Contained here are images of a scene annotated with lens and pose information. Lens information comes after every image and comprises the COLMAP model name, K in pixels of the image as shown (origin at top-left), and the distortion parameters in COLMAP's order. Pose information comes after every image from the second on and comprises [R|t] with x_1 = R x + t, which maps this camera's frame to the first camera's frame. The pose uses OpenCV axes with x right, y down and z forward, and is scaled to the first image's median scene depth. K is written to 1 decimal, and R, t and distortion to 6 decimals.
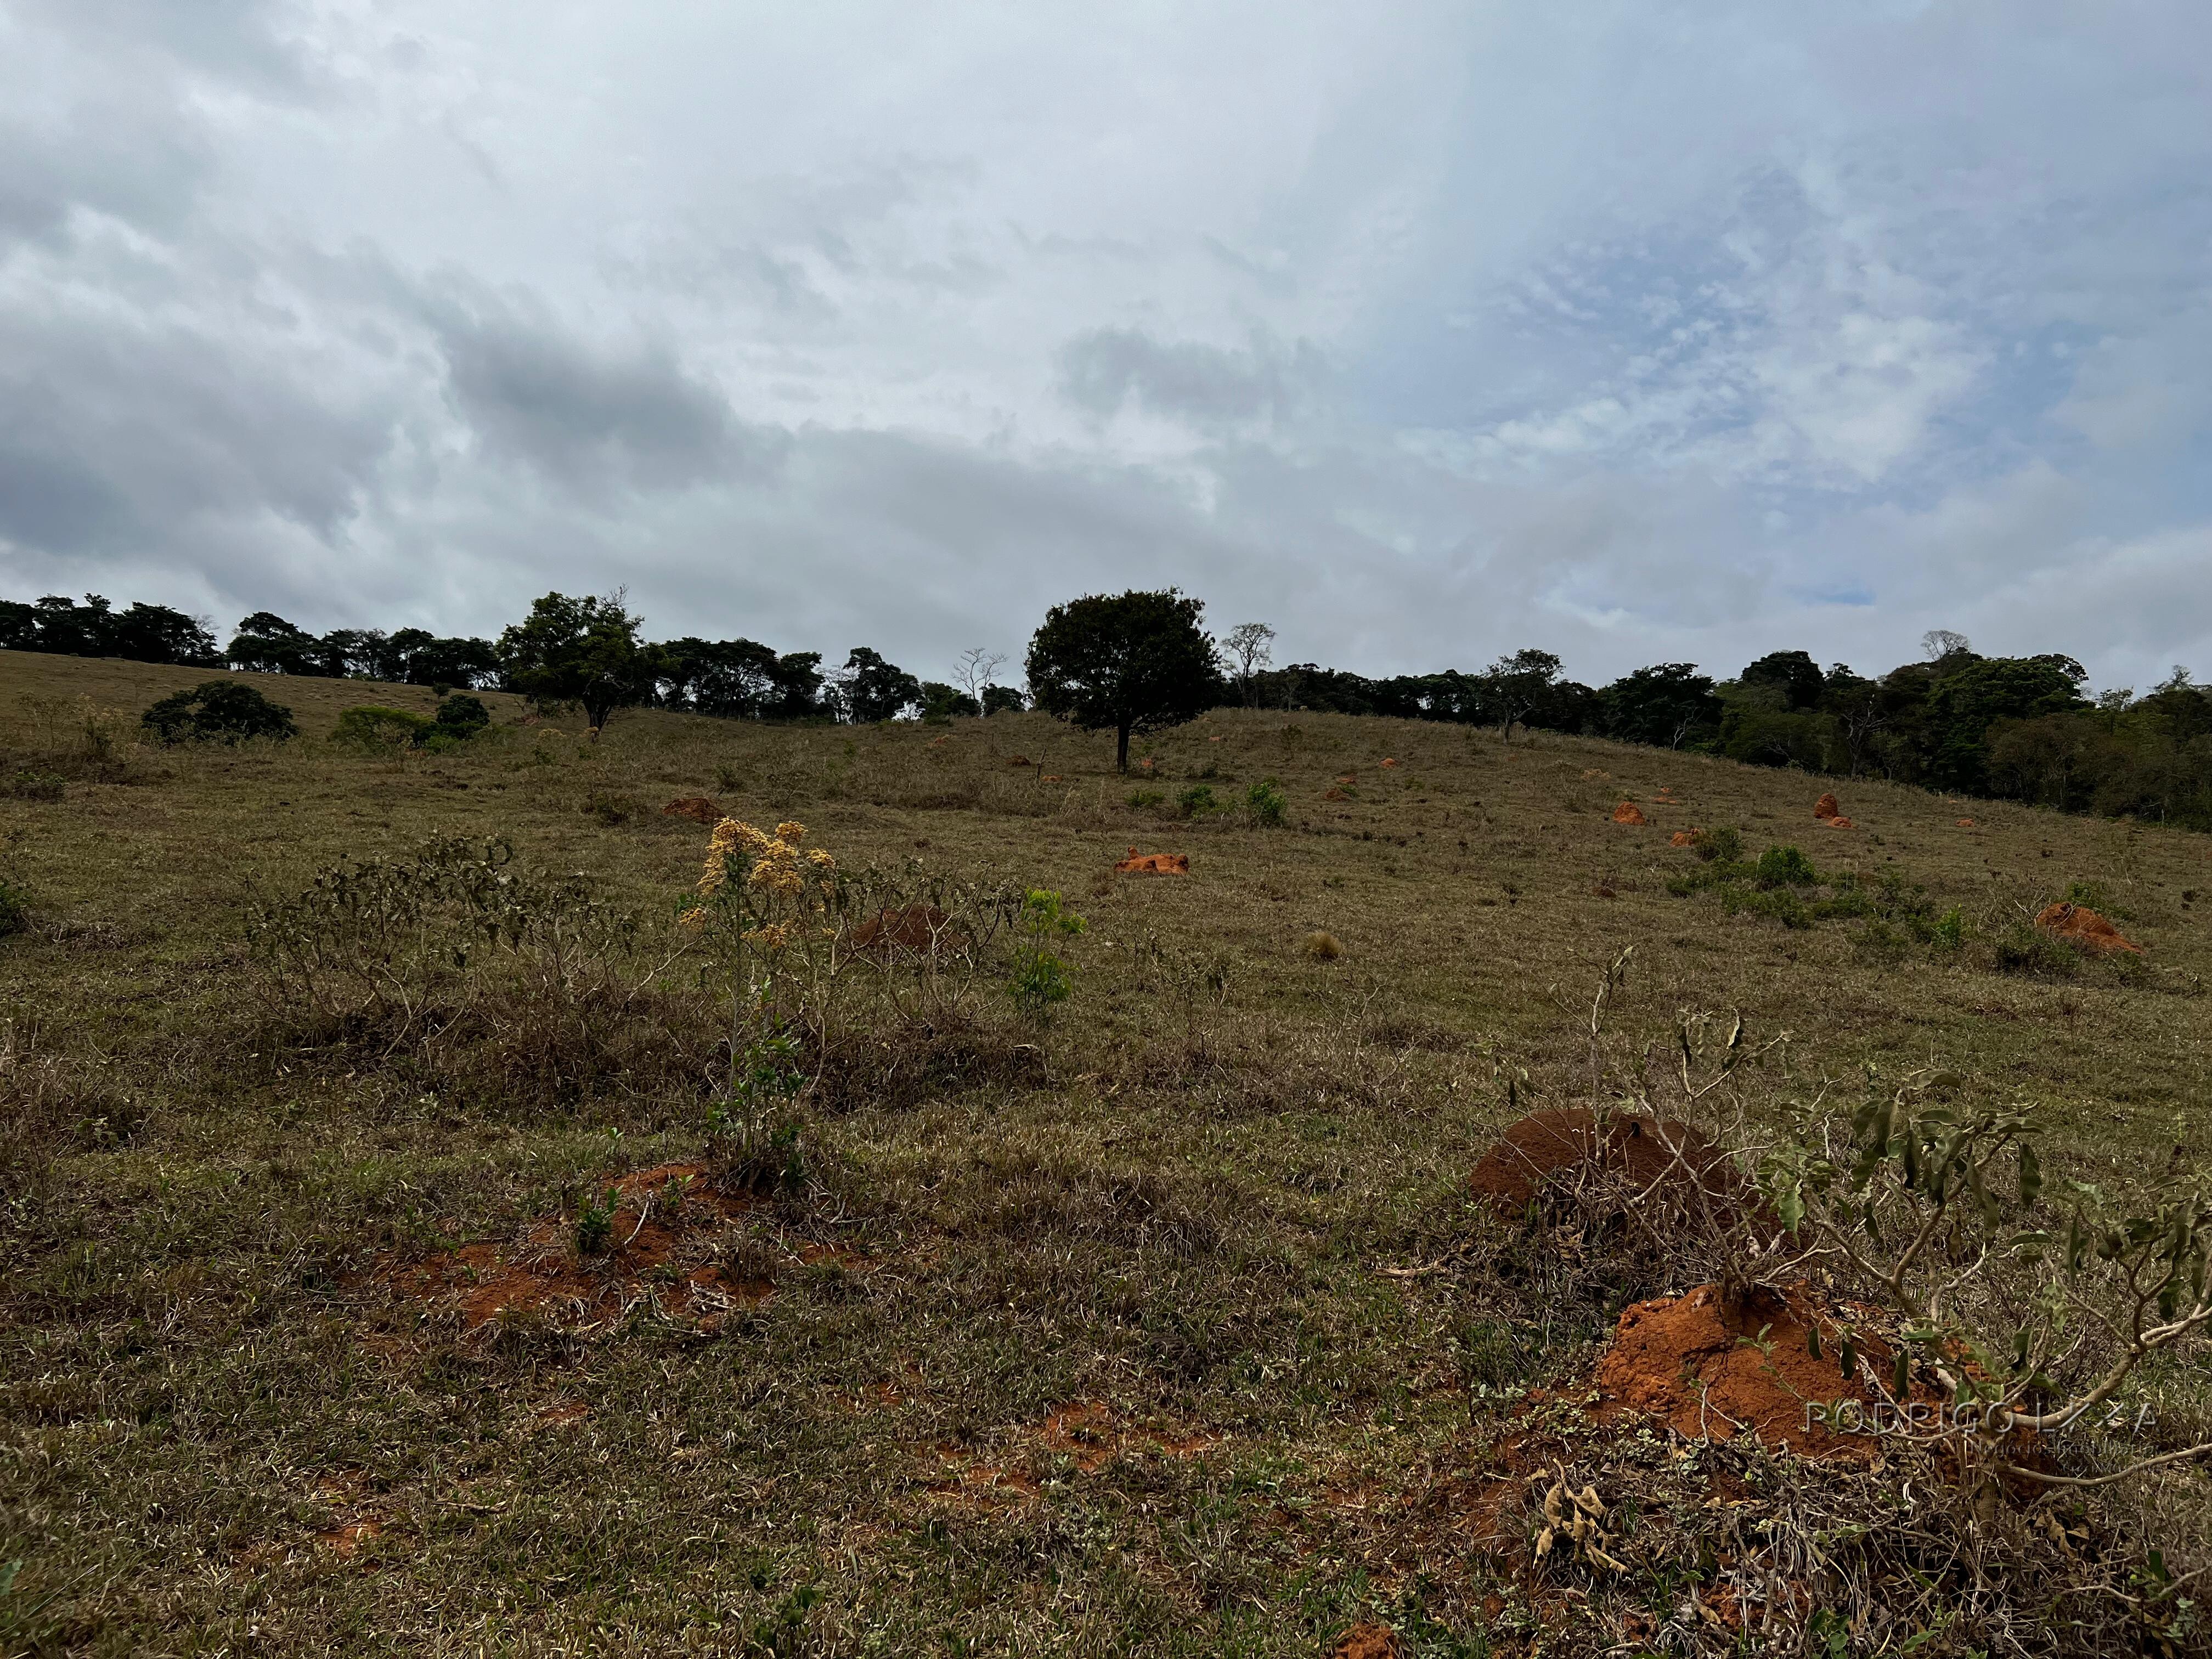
lens RADIAL K [[1646.6, 0, 1120.0], [0, 1646.6, 824.2], [0, 0, 1]] dist [0.058103, -0.075763]
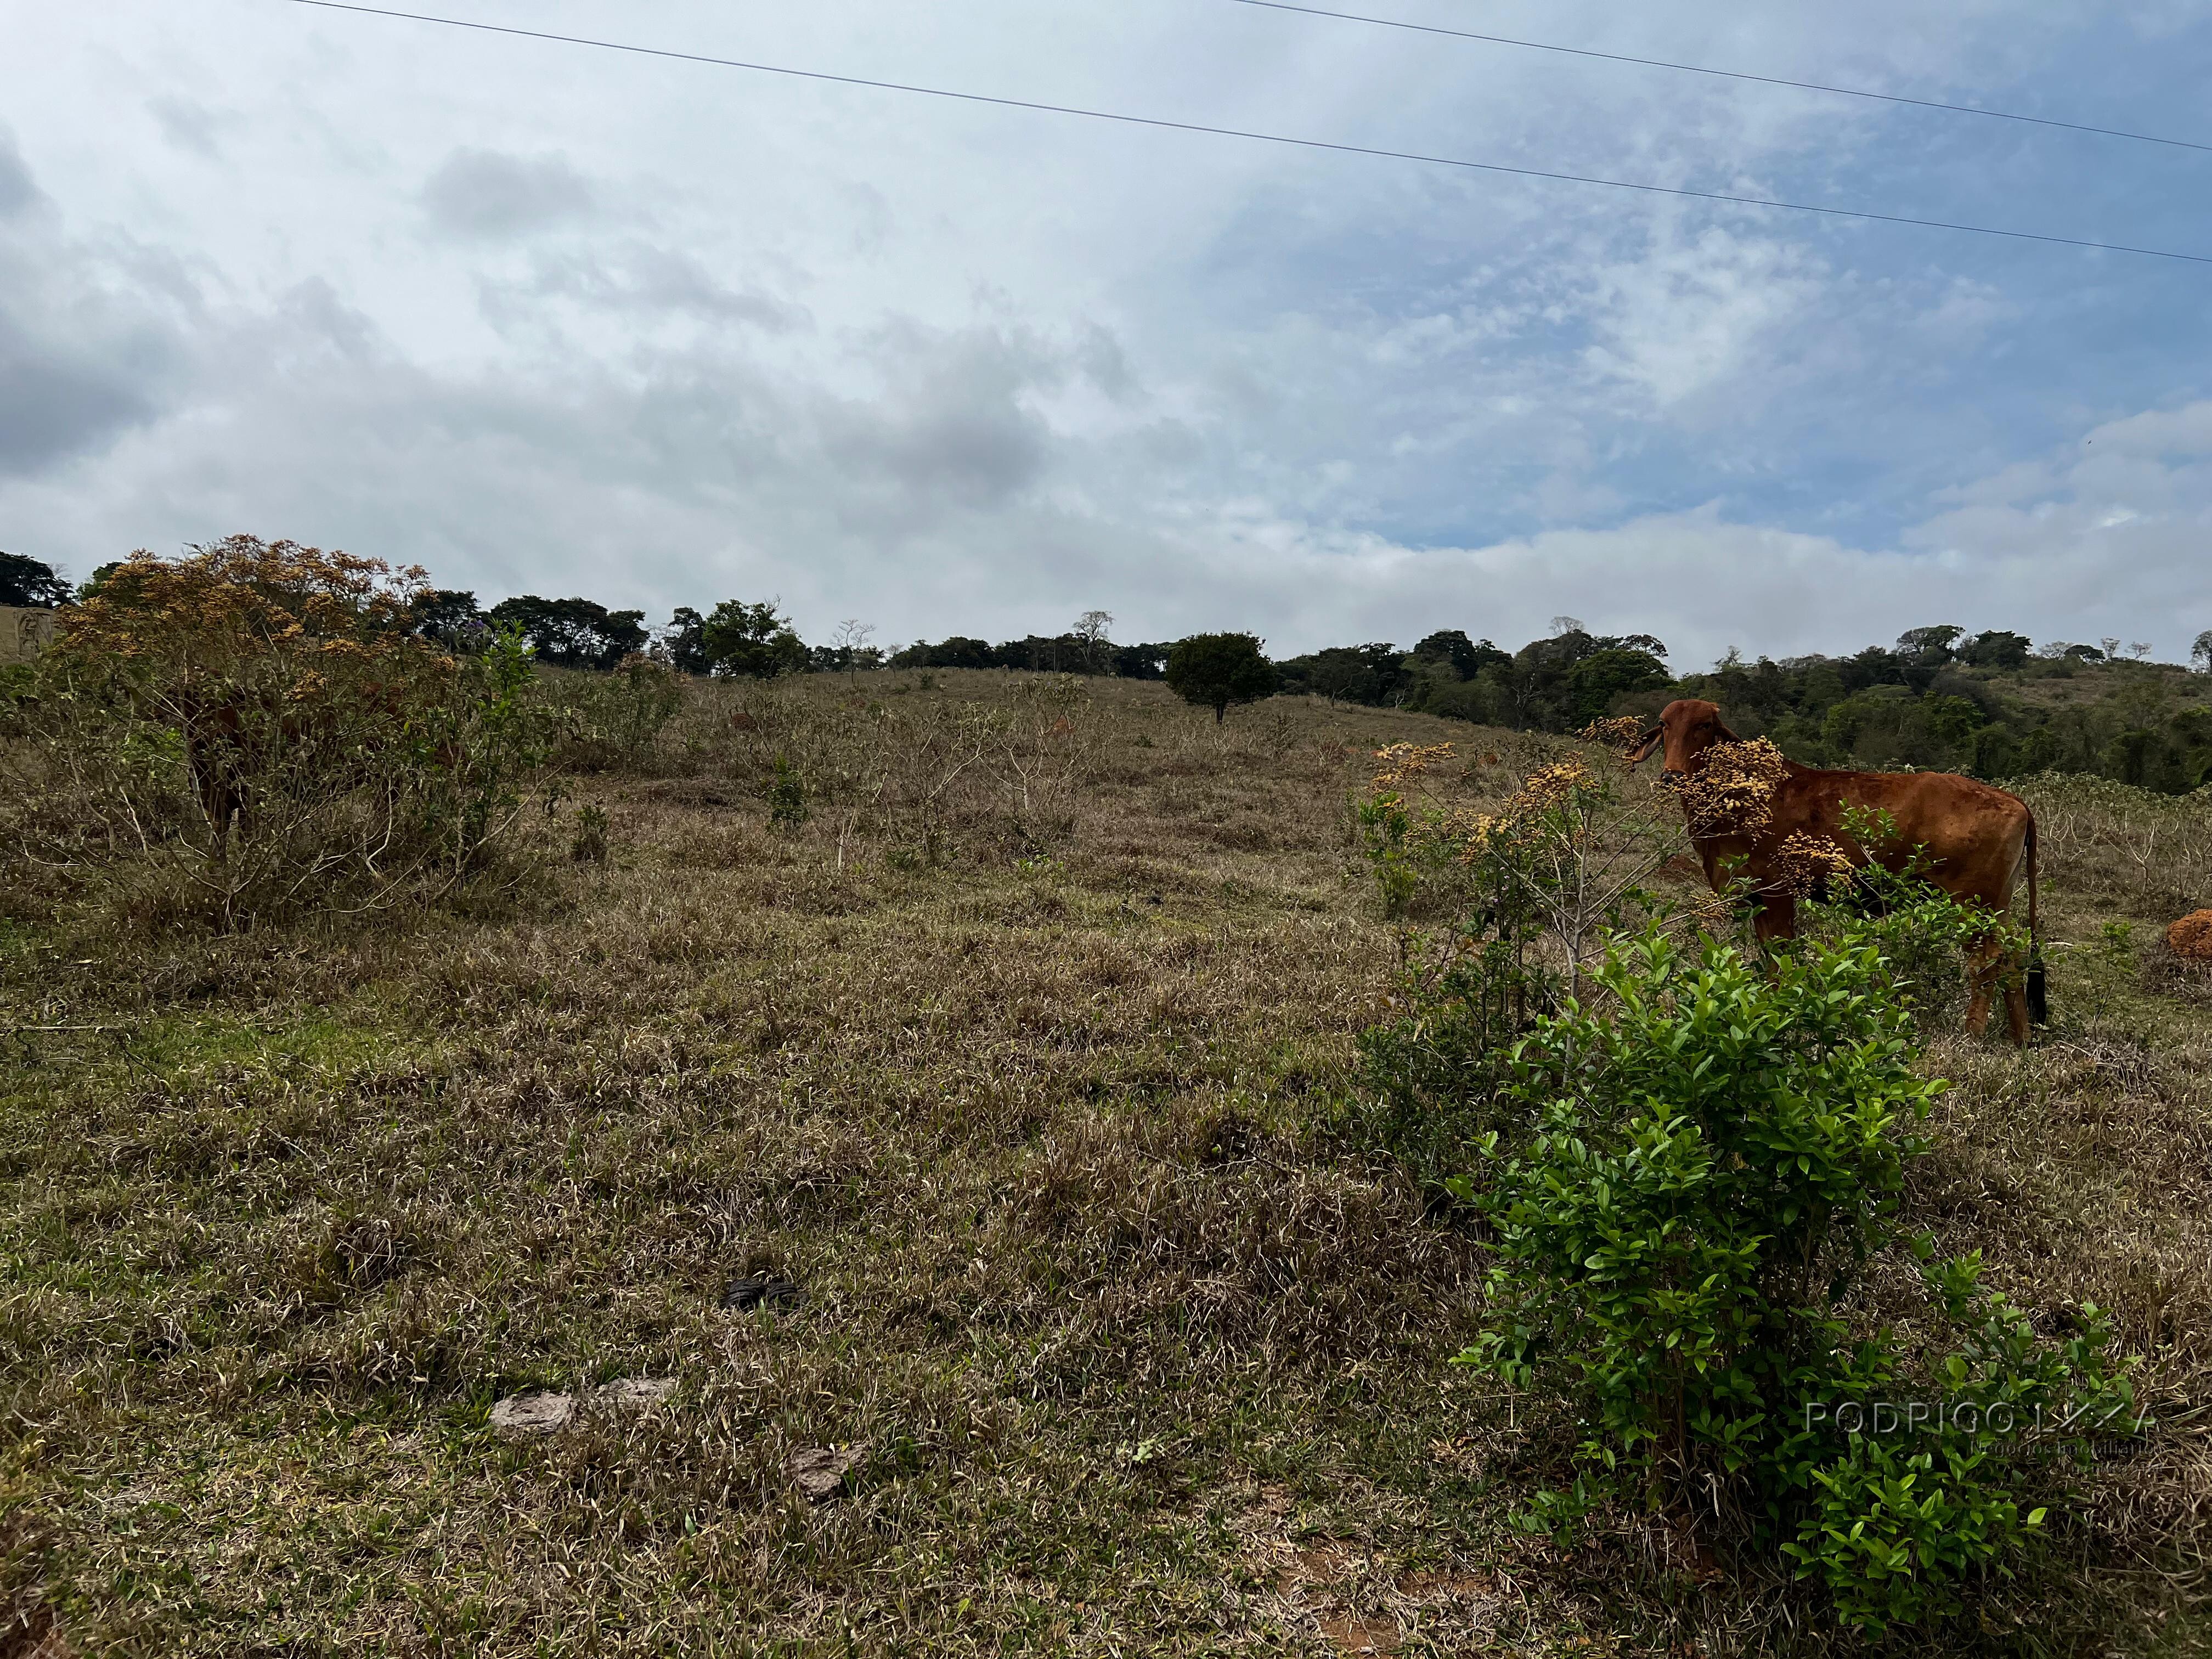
lens RADIAL K [[1646.6, 0, 1103.5], [0, 1646.6, 845.0], [0, 0, 1]] dist [0.058103, -0.075763]
pose [[0.978955, -0.004879, 0.204019, -0.107586], [-0.004111, 0.999040, 0.043619, 0.004248], [-0.204035, -0.043540, 0.977995, -0.168760]]
